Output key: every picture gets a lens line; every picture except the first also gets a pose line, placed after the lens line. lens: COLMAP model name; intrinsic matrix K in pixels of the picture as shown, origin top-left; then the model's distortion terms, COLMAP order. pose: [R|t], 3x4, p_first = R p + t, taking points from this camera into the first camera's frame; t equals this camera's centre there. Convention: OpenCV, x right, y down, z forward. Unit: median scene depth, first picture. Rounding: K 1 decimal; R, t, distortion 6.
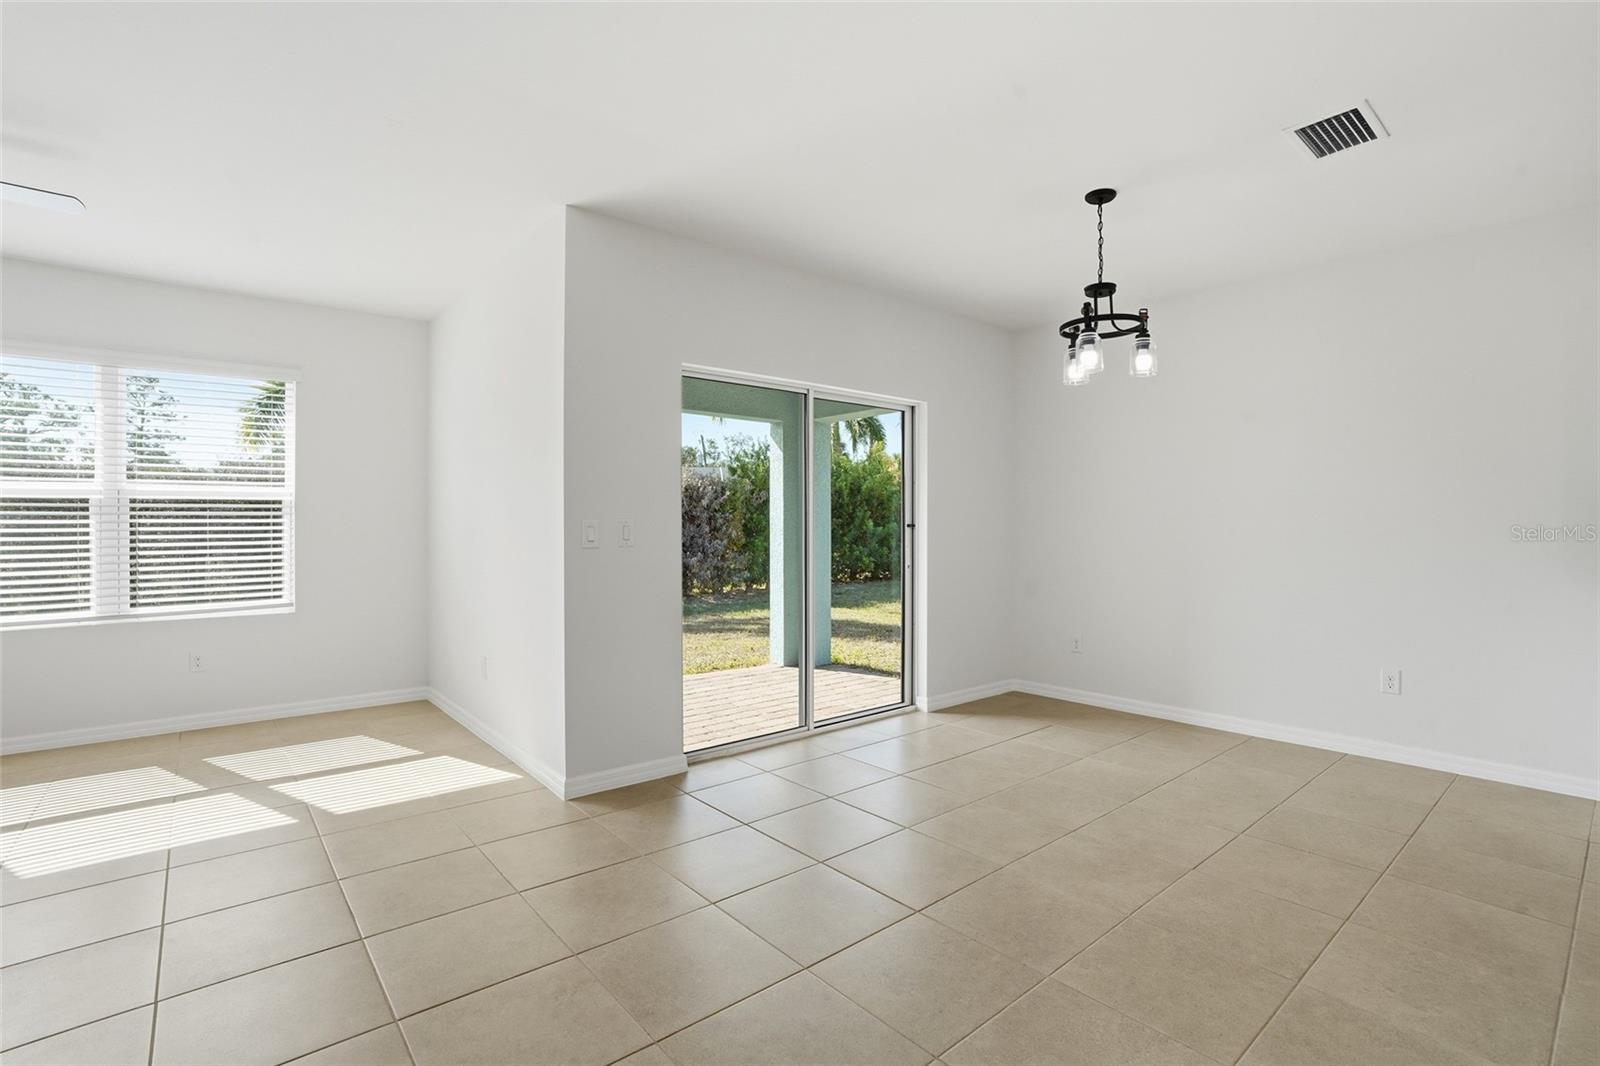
lens RADIAL K [[745.8, 0, 808.7], [0, 745.8, 528.6], [0, 0, 1]] dist [-0.026653, 0.000894]
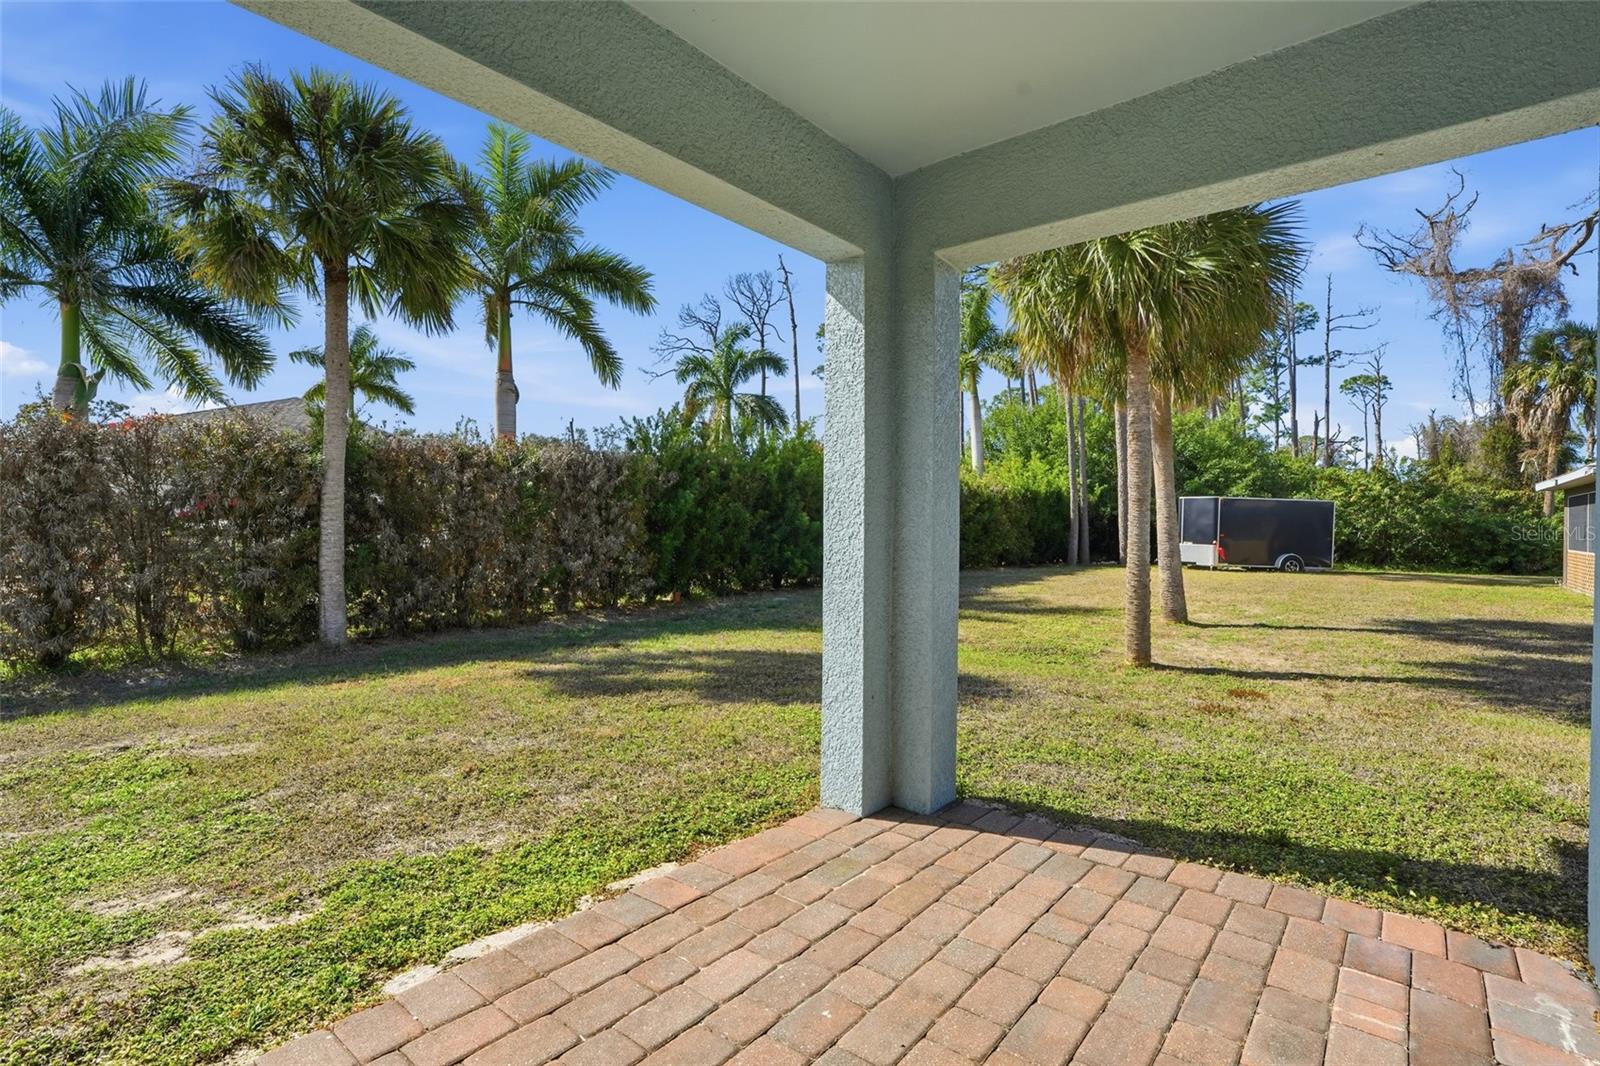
lens RADIAL K [[743.3, 0, 814.1], [0, 743.3, 527.6], [0, 0, 1]] dist [-0.024081, 0.000260]
pose [[0.983448, 0.007806, 0.181025, -0.229993], [-0.007564, 0.999969, -0.002027, 0.027485], [-0.181035, 0.000624, 0.983476, 0.965144]]
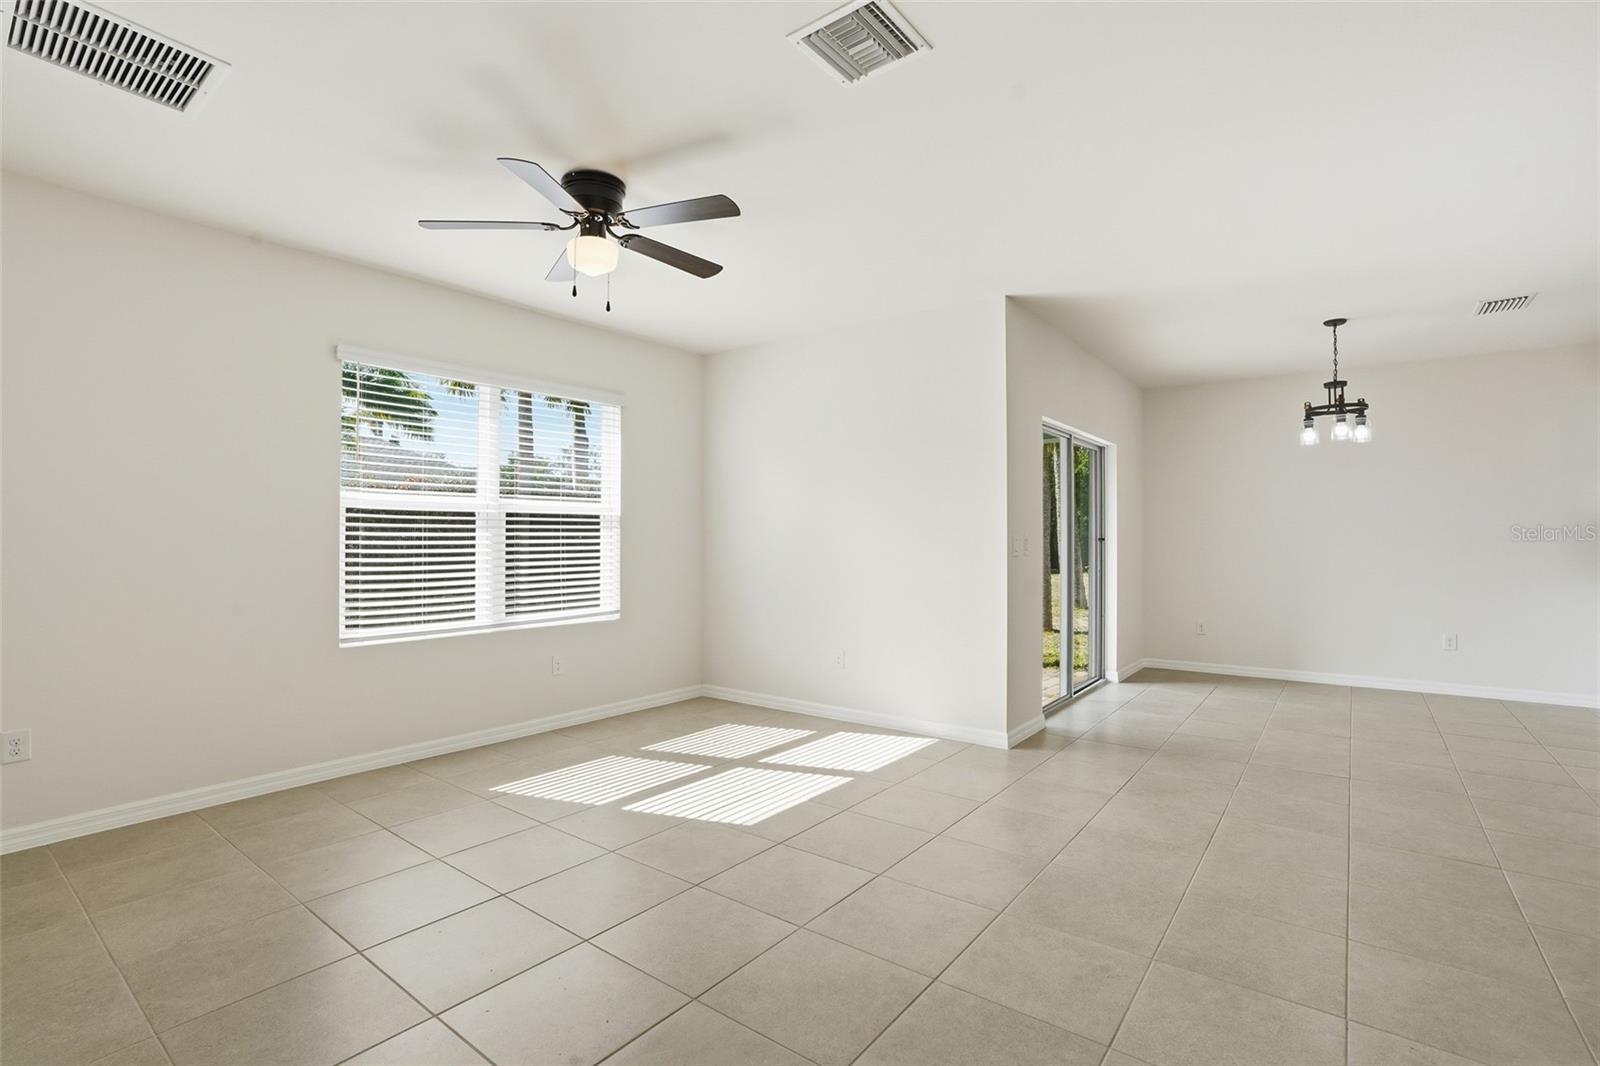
lens RADIAL K [[743.3, 0, 814.1], [0, 743.3, 527.6], [0, 0, 1]] dist [-0.024081, 0.000260]
pose [[0.971410, 0.005478, 0.237345, -0.735138], [-0.001900, 0.999881, -0.015301, -0.003936], [-0.237401, 0.014413, 0.971305, -0.144083]]
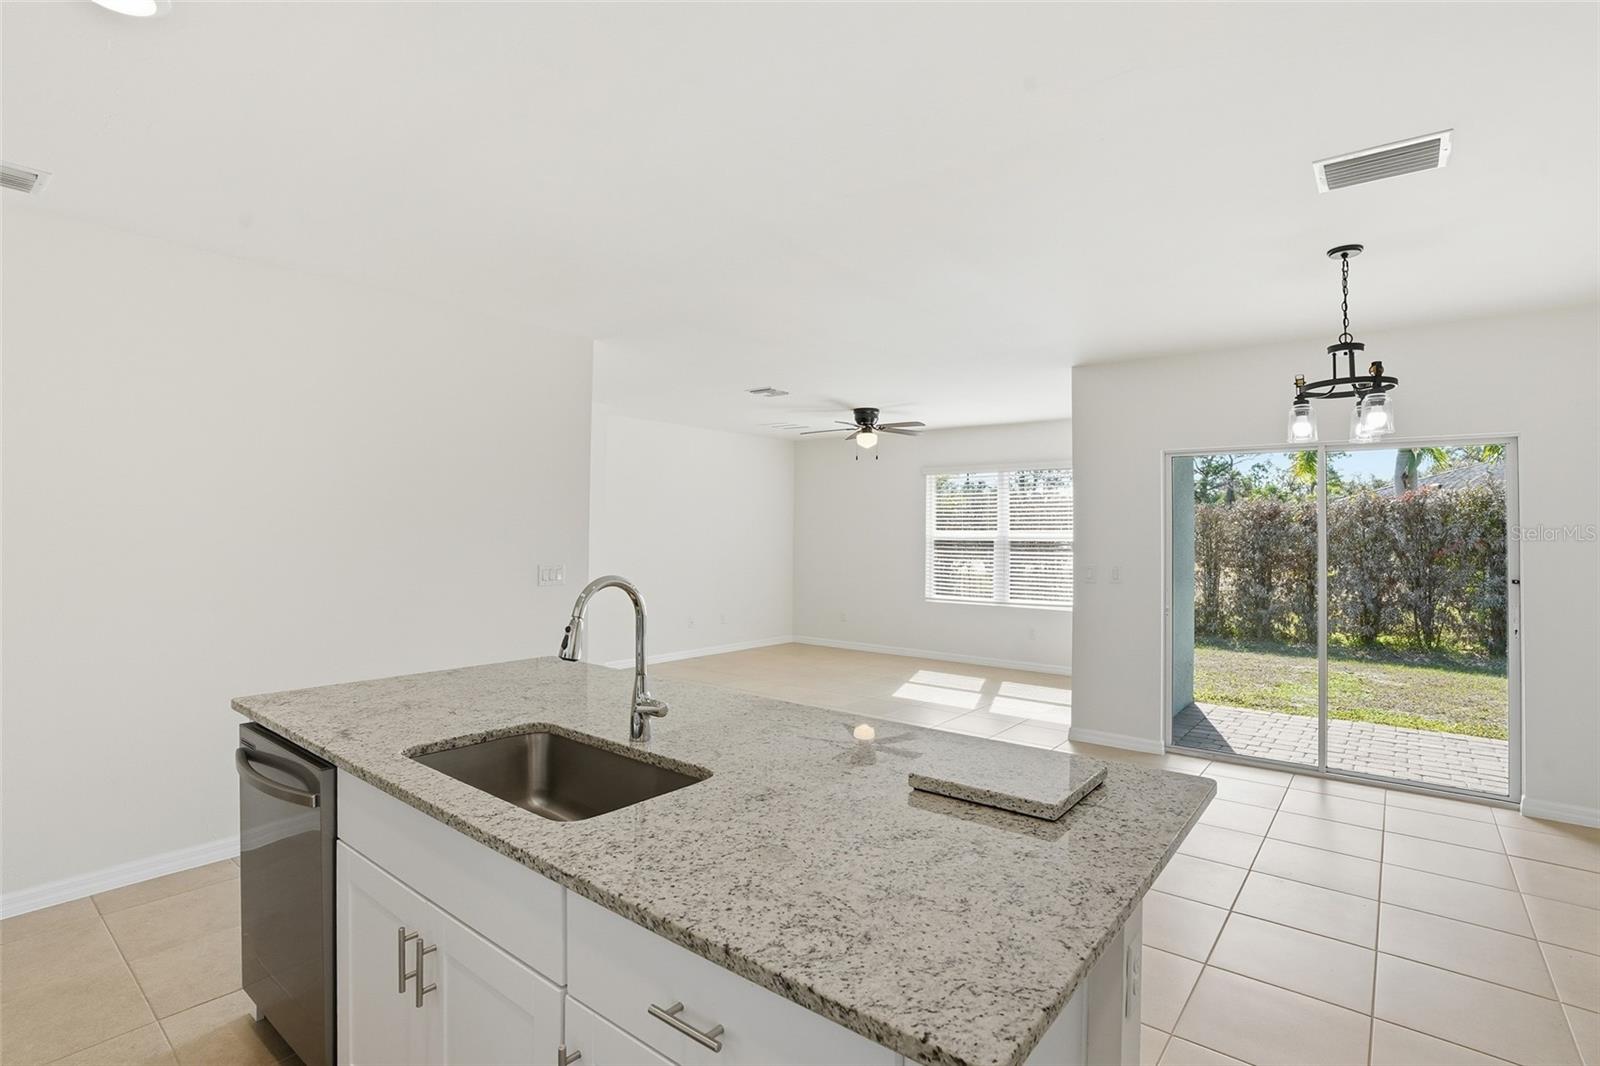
lens RADIAL K [[777.4, 0, 837.6], [0, 777.4, 515.3], [0, 0, 1]] dist [0.002875, 0.000344]
pose [[0.247851, -0.017854, -0.968634, 0.888359], [-0.013503, 0.999669, -0.021881, -0.054142], [0.968704, 0.018502, 0.247528, 0.075505]]
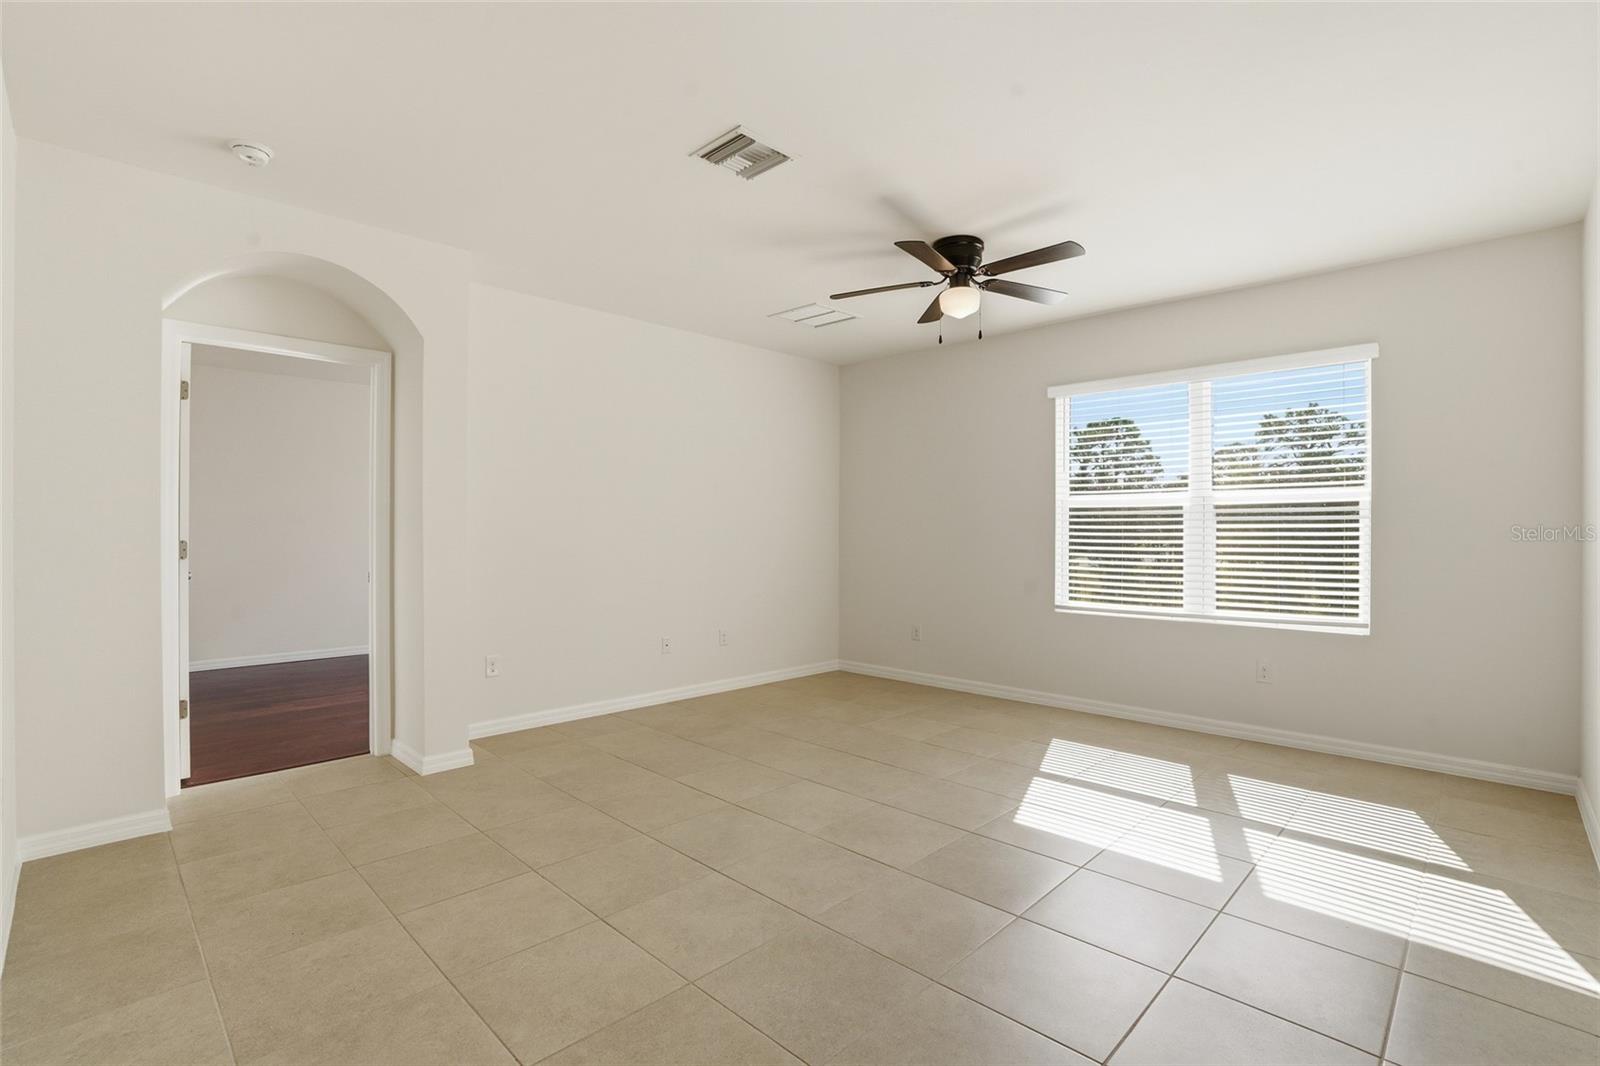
lens RADIAL K [[749.8, 0, 824.9], [0, 749.8, 537.5], [0, 0, 1]] dist [-0.002121, -0.000170]
pose [[0.131656, 0.010440, -0.991240, 0.062460], [-0.008657, 0.999919, 0.009381, 0.000423], [0.991258, 0.007346, 0.131736, 0.300975]]
